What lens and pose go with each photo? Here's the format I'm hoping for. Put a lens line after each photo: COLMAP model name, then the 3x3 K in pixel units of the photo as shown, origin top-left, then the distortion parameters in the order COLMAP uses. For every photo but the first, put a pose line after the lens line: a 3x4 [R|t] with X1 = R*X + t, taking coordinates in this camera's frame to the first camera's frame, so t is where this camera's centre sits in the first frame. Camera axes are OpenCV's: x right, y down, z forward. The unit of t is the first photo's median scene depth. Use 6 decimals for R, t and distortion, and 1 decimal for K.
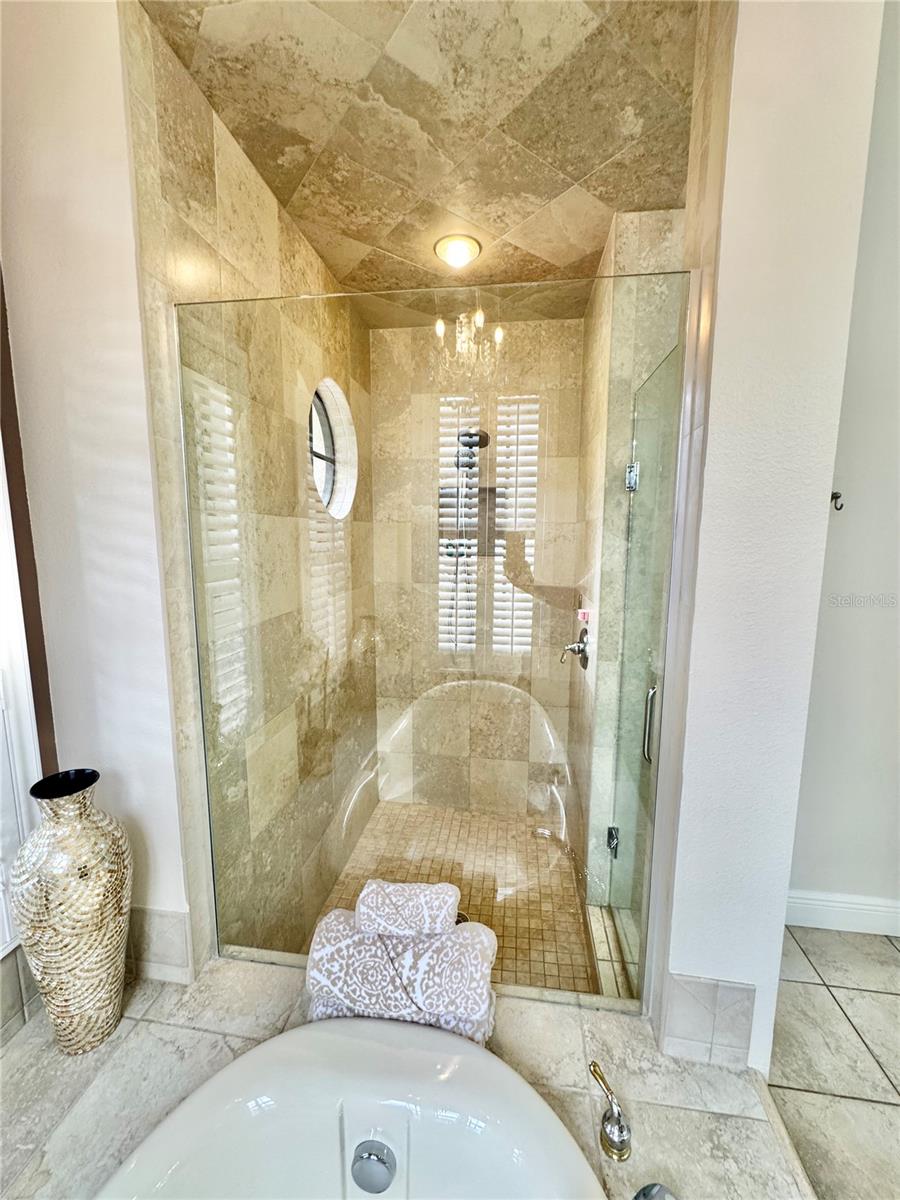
lens RADIAL K [[477.1, 0, 451.8], [0, 477.1, 598.9], [0, 0, 1]] dist [-0.002932, 0.000382]
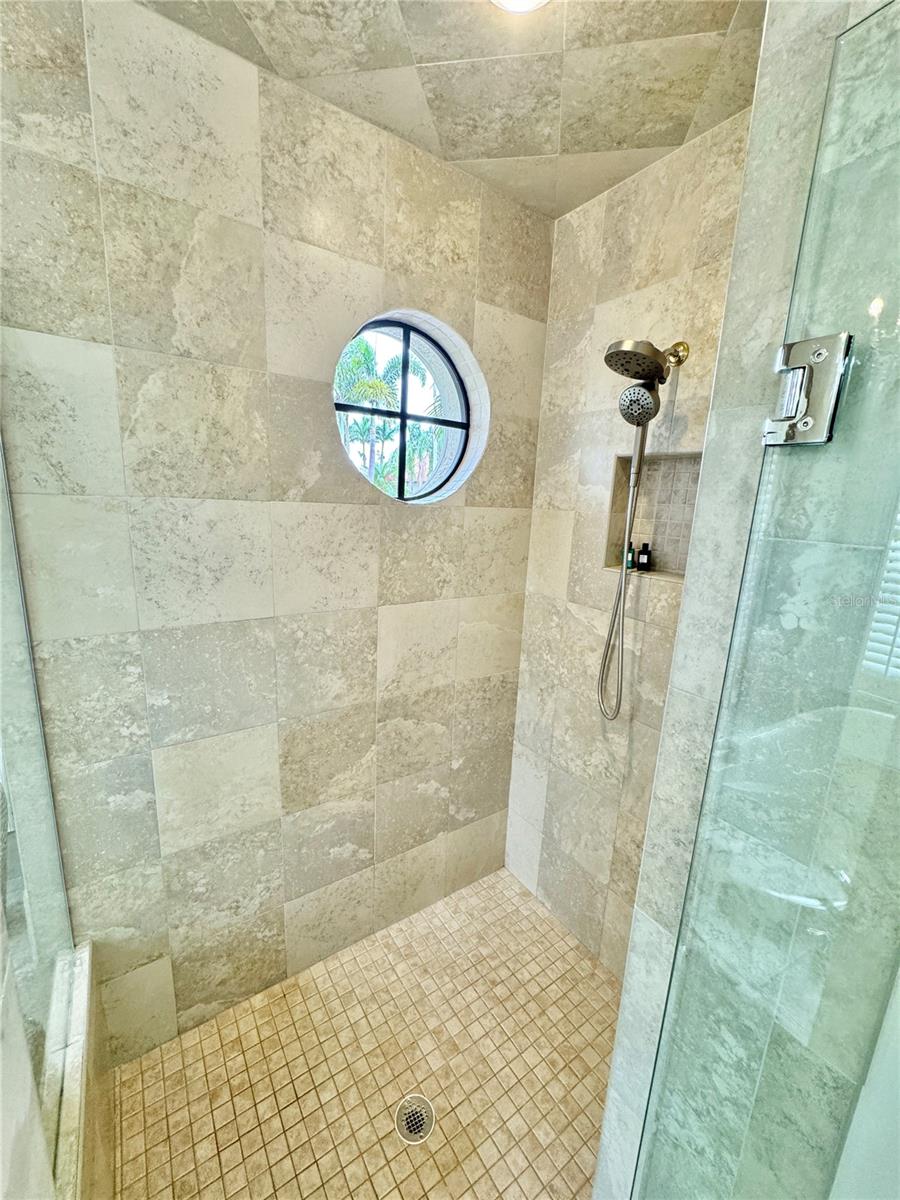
lens RADIAL K [[477.1, 0, 449.6], [0, 477.1, 601.3], [0, 0, 1]] dist [-0.002932, 0.000382]
pose [[0.673494, 0.179984, -0.716946, 0.306146], [-0.140283, 0.983399, 0.115094, -0.092734], [0.725760, 0.023061, 0.687562, 0.440650]]
